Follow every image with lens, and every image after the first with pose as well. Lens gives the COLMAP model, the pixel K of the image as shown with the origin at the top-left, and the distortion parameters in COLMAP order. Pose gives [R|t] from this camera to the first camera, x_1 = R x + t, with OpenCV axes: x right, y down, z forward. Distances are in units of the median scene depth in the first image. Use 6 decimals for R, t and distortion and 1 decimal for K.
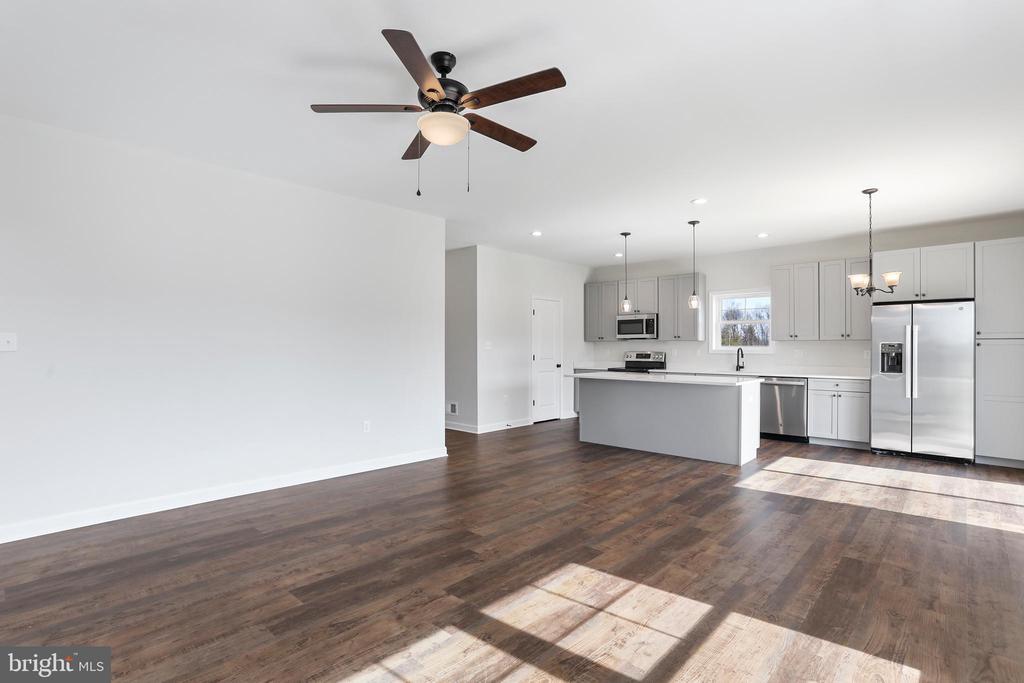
lens RADIAL K [[495.3, 0, 511.9], [0, 495.3, 345.6], [0, 0, 1]] dist [-0.060447, 0.030646]
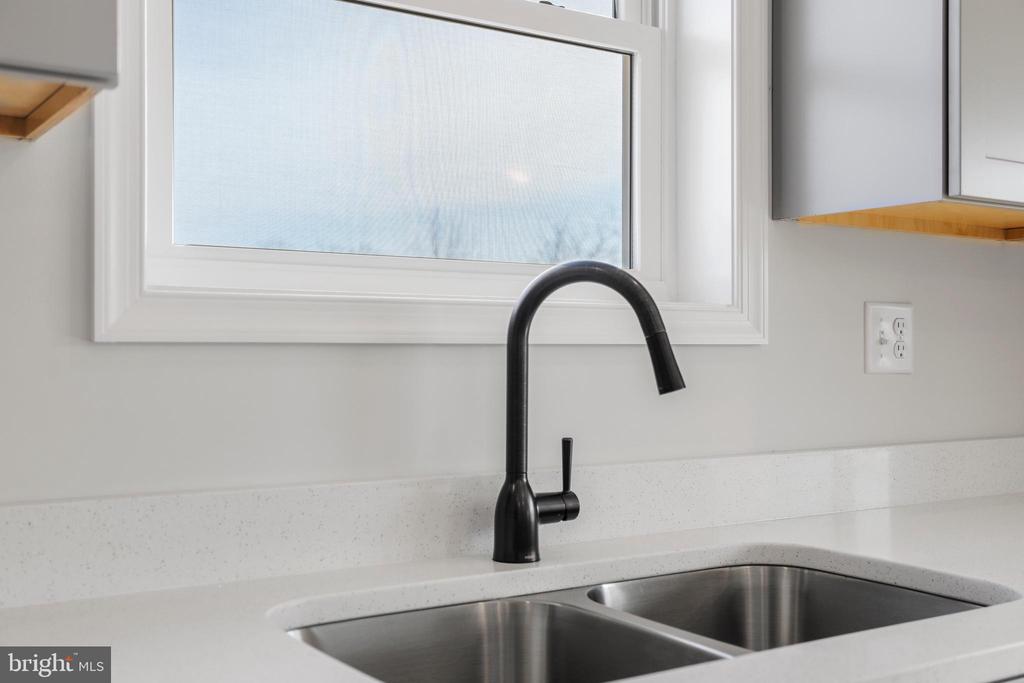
lens RADIAL K [[1124.0, 0, 512.0], [0, 1124.0, 341.5], [0, 0, 1]] dist [-0.010941, -0.003975]
pose [[0.217534, 0.003405, 0.976047, 0.385639], [-0.007045, 0.999973, -0.001918, 0.022868], [-0.976027, -0.006459, 0.217552, 1.313835]]
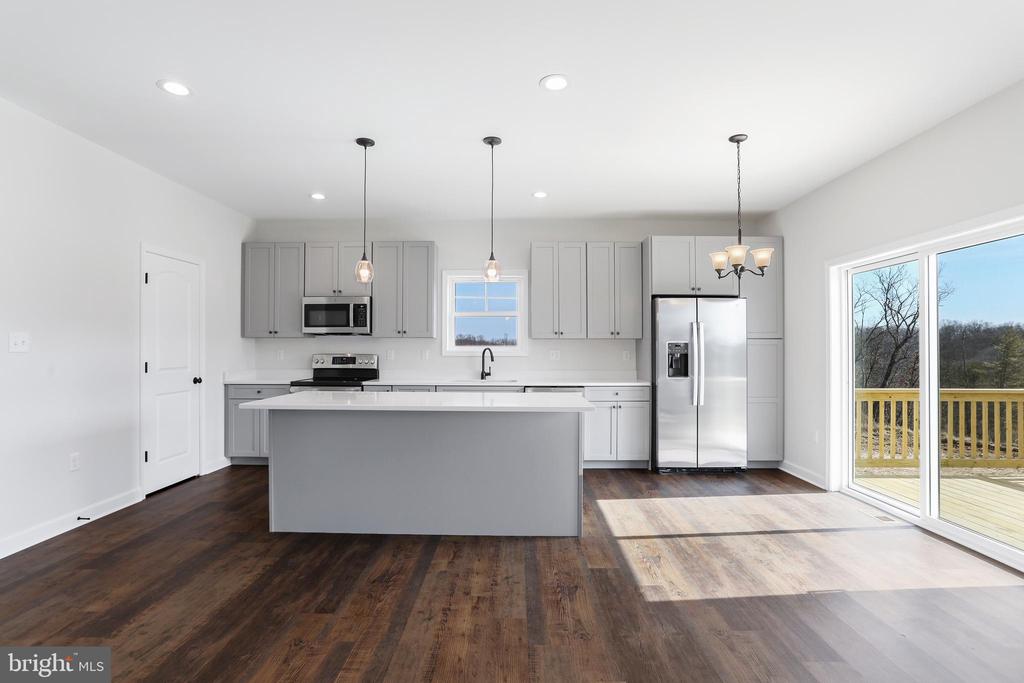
lens RADIAL K [[495.3, 0, 511.9], [0, 495.3, 345.6], [0, 0, 1]] dist [-0.060447, 0.030646]
pose [[0.736851, 0.003842, 0.676044, -0.020986], [-0.002759, 0.999993, -0.002675, 0.003516], [-0.676049, 0.000106, 0.736857, 0.568428]]
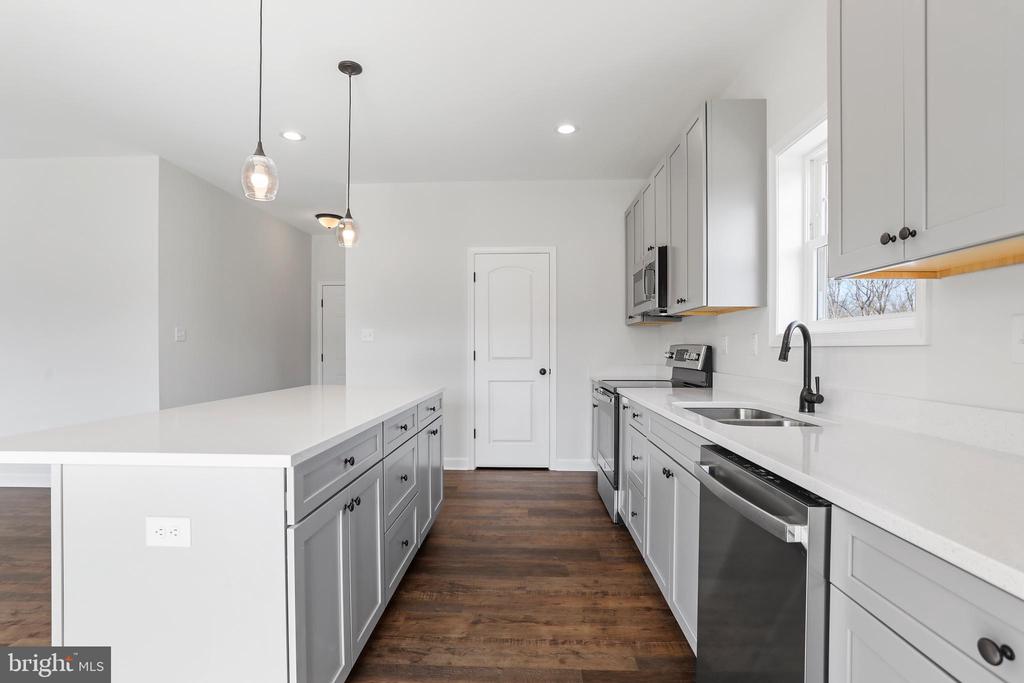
lens RADIAL K [[506.8, 0, 514.0], [0, 506.8, 347.1], [0, 0, 1]] dist [0.001261, 0.000057]
pose [[0.658945, -0.003191, -0.752184, 0.771612], [0.007811, 0.999966, 0.002600, 0.020778], [0.752150, -0.007588, 0.658948, 0.958384]]
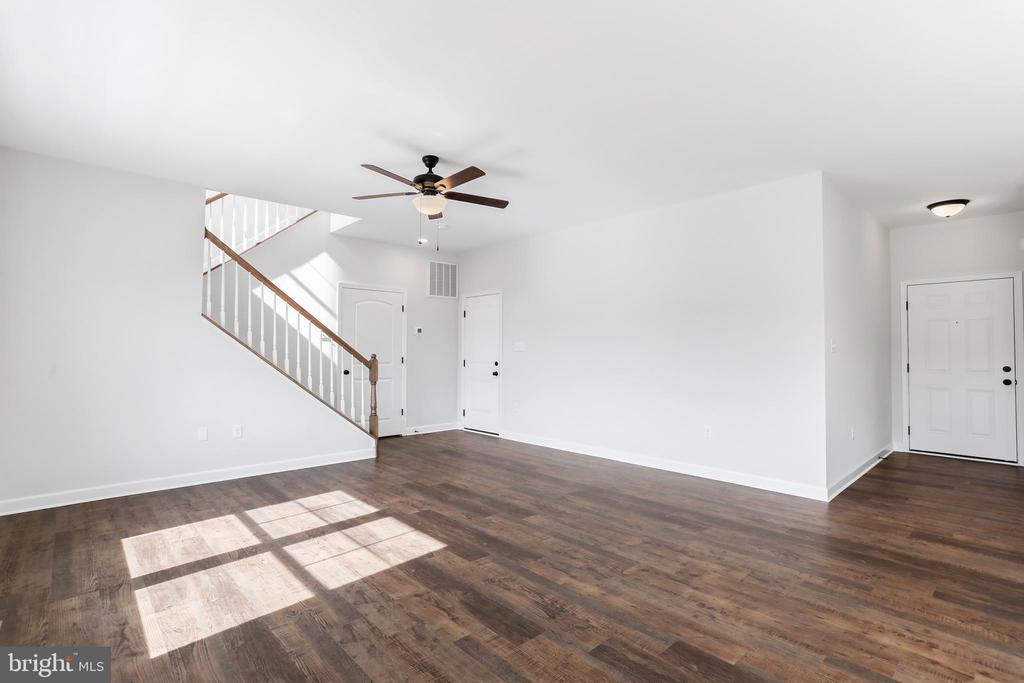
lens RADIAL K [[495.3, 0, 511.9], [0, 495.3, 345.6], [0, 0, 1]] dist [-0.060447, 0.030646]
pose [[-0.072109, -0.009877, -0.997348, 0.621589], [0.004215, 0.999939, -0.010207, 0.005365], [0.997388, -0.004940, -0.072063, 0.627135]]
